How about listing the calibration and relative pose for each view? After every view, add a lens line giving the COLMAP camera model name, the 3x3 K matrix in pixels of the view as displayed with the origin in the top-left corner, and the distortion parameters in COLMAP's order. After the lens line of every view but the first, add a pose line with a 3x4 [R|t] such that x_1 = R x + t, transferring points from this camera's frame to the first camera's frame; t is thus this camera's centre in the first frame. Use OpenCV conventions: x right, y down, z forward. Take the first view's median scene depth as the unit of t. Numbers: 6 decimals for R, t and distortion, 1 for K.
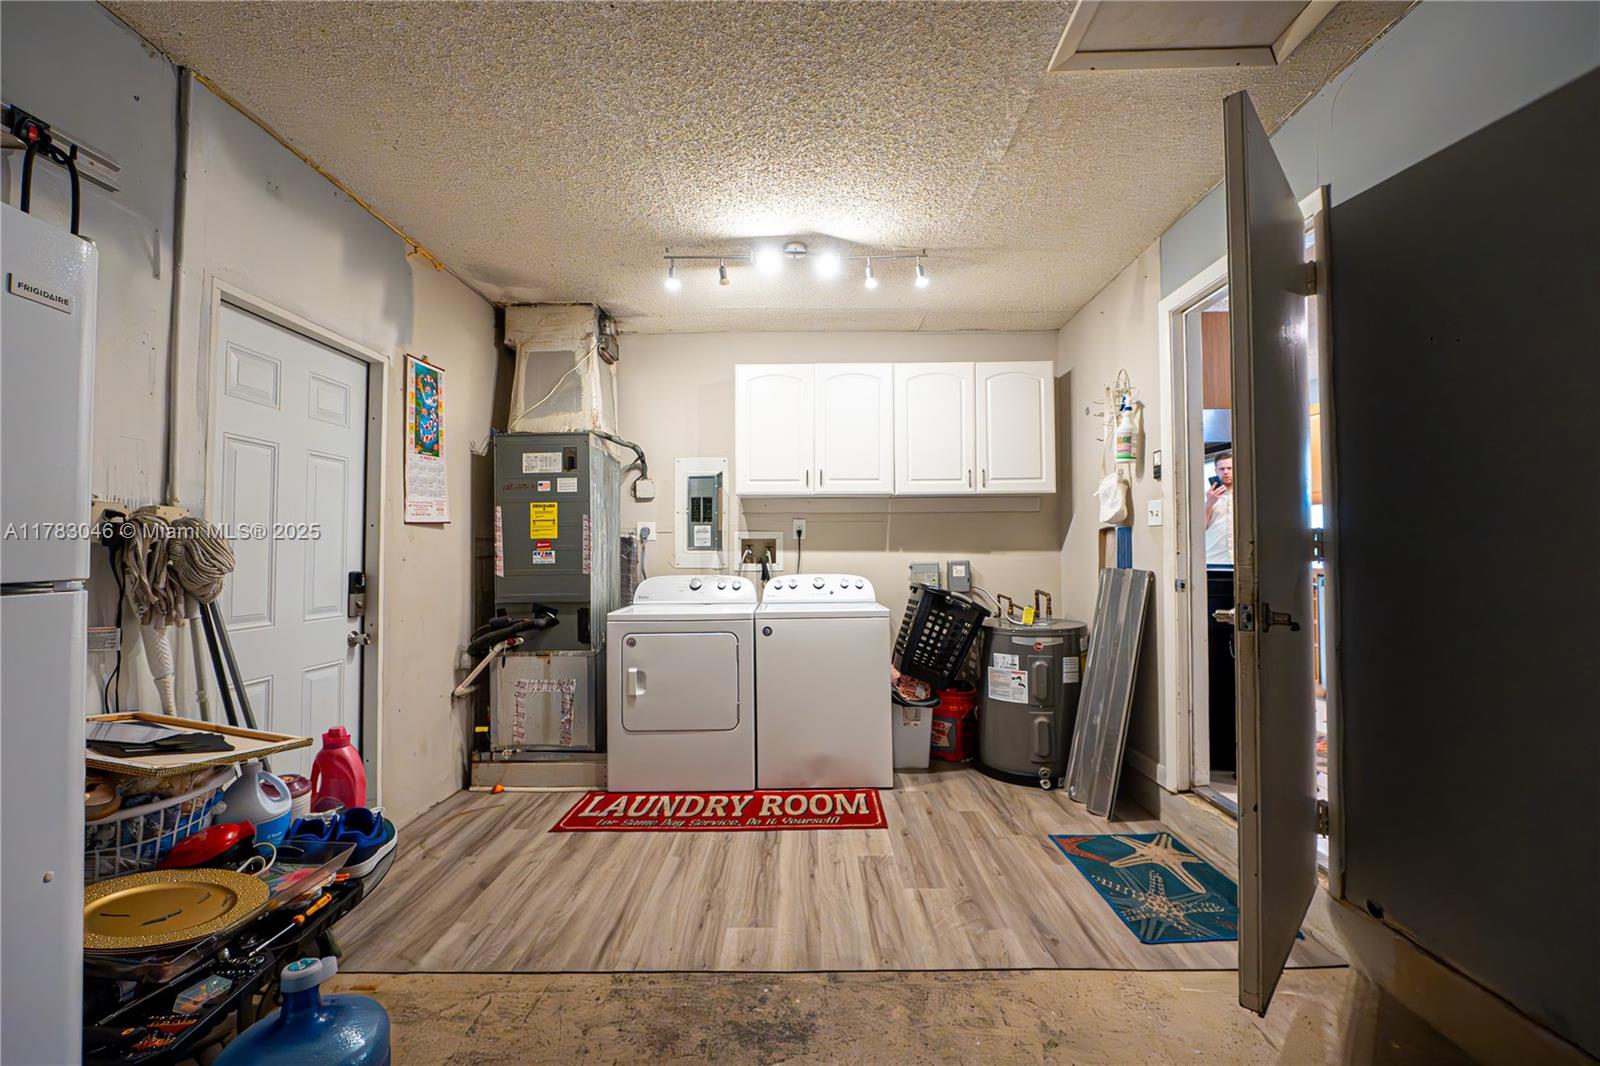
lens RADIAL K [[671.1, 0, 797.5], [0, 671.1, 532.9], [0, 0, 1]] dist [-0.011725, 0.001069]
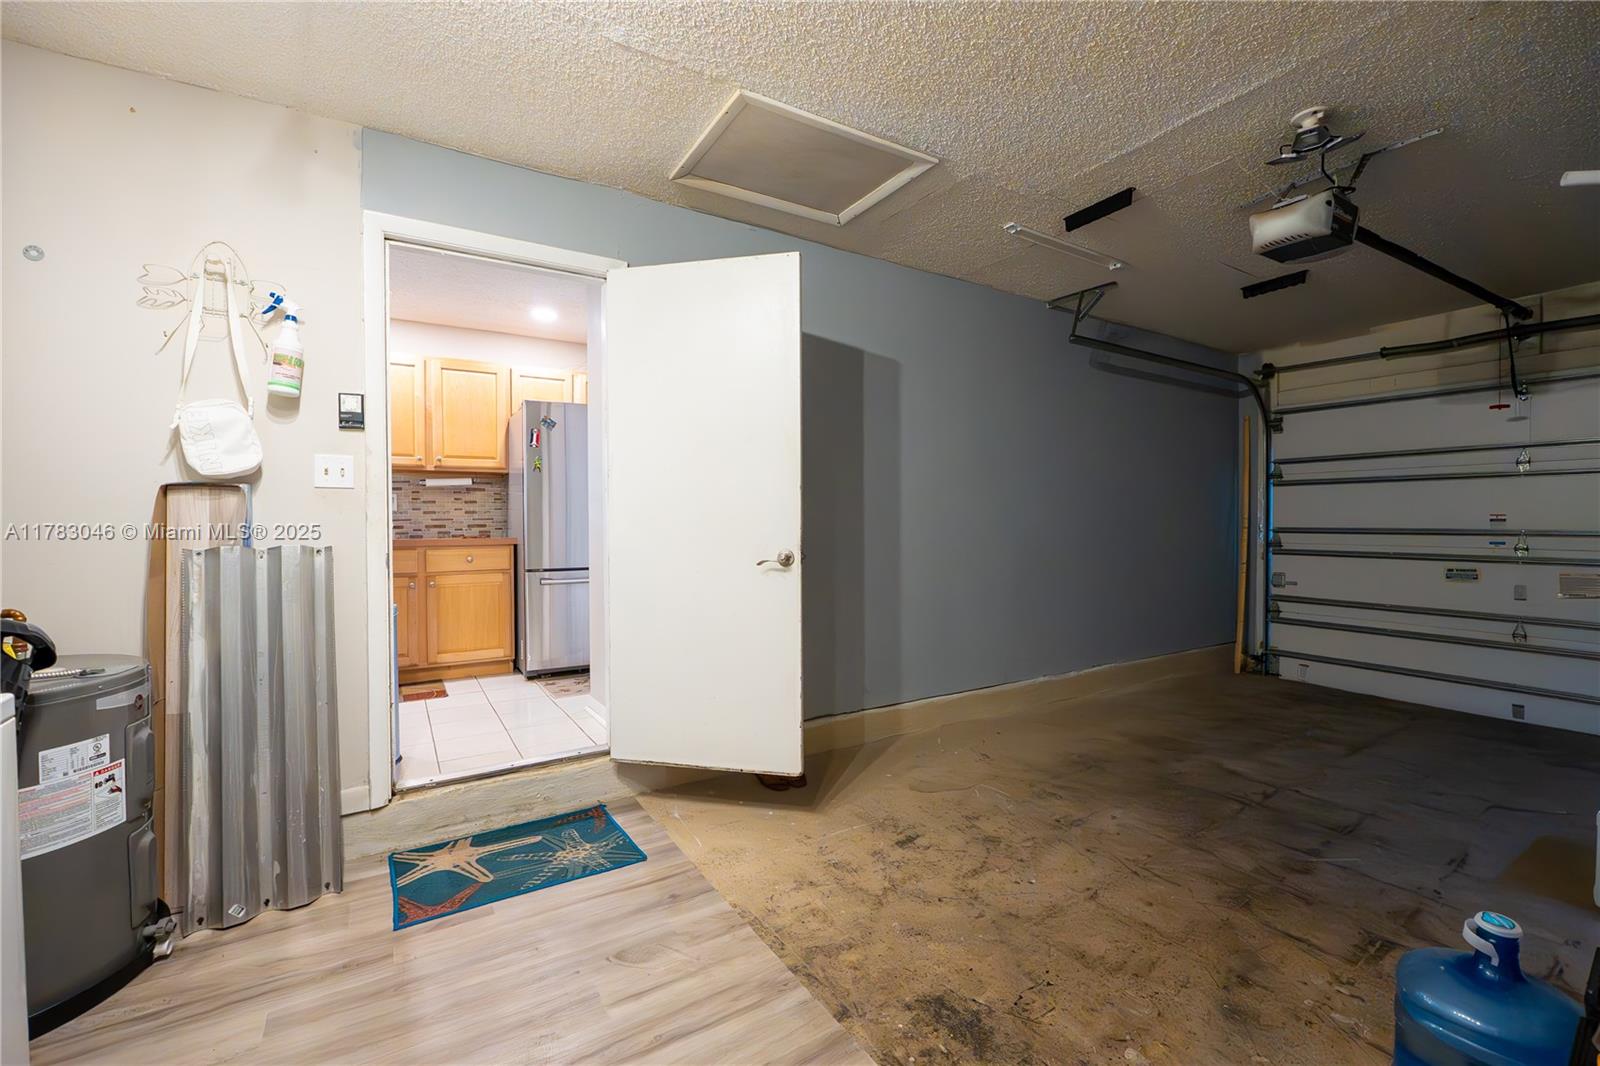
lens RADIAL K [[671.1, 0, 792.0], [0, 671.1, 527.1], [0, 0, 1]] dist [-0.011725, 0.001069]
pose [[-0.537748, -0.006507, 0.843080, -0.476614], [-0.016449, 0.999861, -0.002775, 0.034629], [-0.842945, -0.015360, -0.537780, 1.157747]]
